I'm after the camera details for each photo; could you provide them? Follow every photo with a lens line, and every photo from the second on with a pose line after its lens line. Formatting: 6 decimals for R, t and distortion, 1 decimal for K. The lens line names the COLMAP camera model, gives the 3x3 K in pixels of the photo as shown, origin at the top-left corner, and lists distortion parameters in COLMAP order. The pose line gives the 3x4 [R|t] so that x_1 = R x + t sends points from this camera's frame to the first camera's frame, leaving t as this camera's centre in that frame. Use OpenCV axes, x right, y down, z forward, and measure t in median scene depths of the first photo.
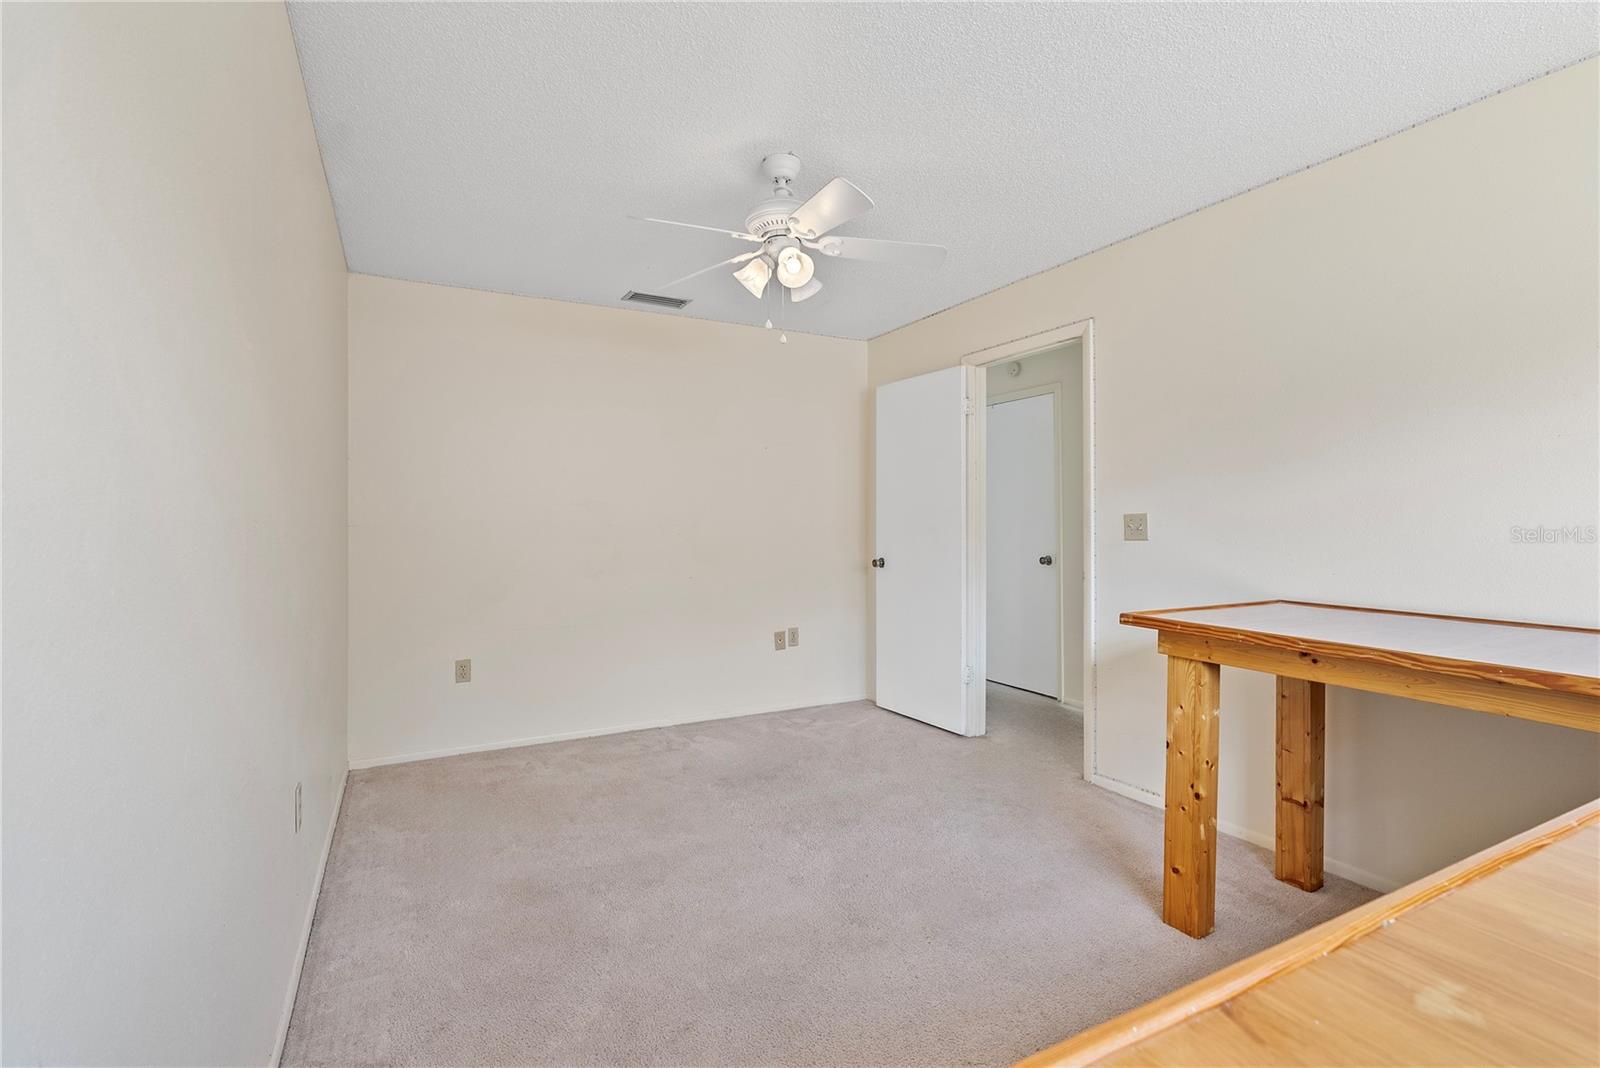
lens RADIAL K [[715.7, 0, 800.0], [0, 715.7, 534.0], [0, 0, 1]] dist [-0.017006, 0.006424]
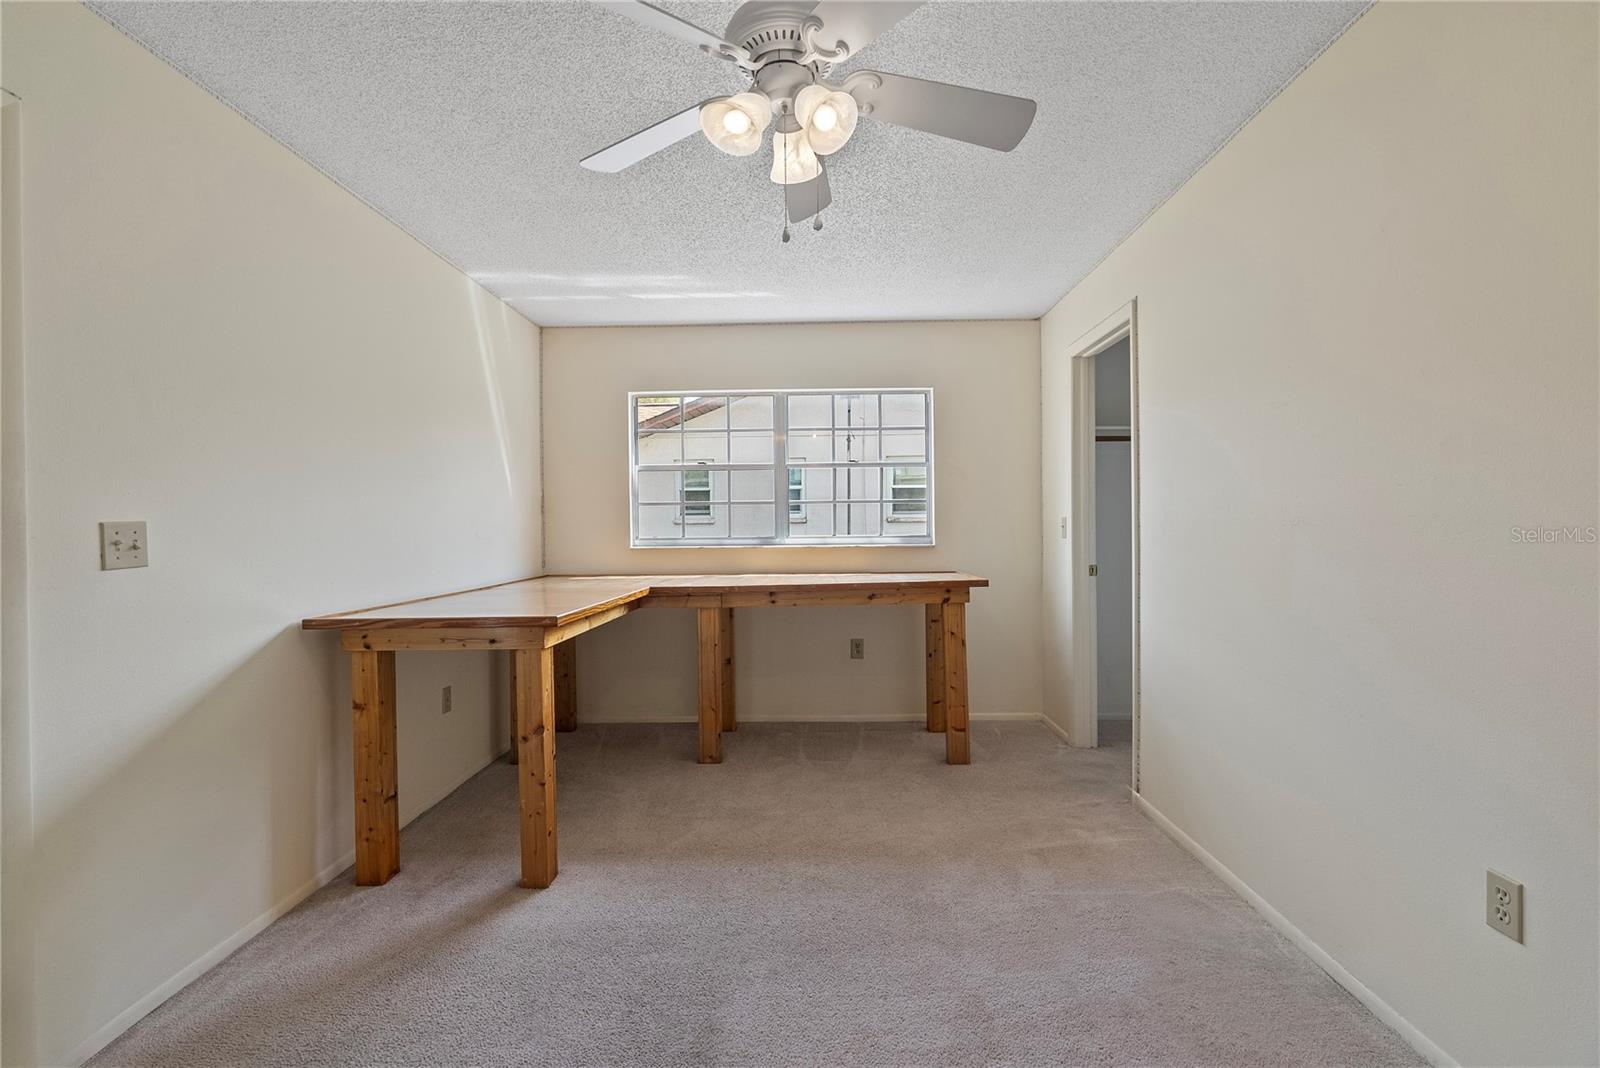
lens RADIAL K [[715.7, 0, 800.0], [0, 715.7, 534.0], [0, 0, 1]] dist [-0.017006, 0.006424]
pose [[-0.874086, 0.003403, 0.485759, -0.291232], [0.015230, 0.999676, 0.020403, -0.023372], [-0.485532, 0.025233, -0.873854, 1.331727]]
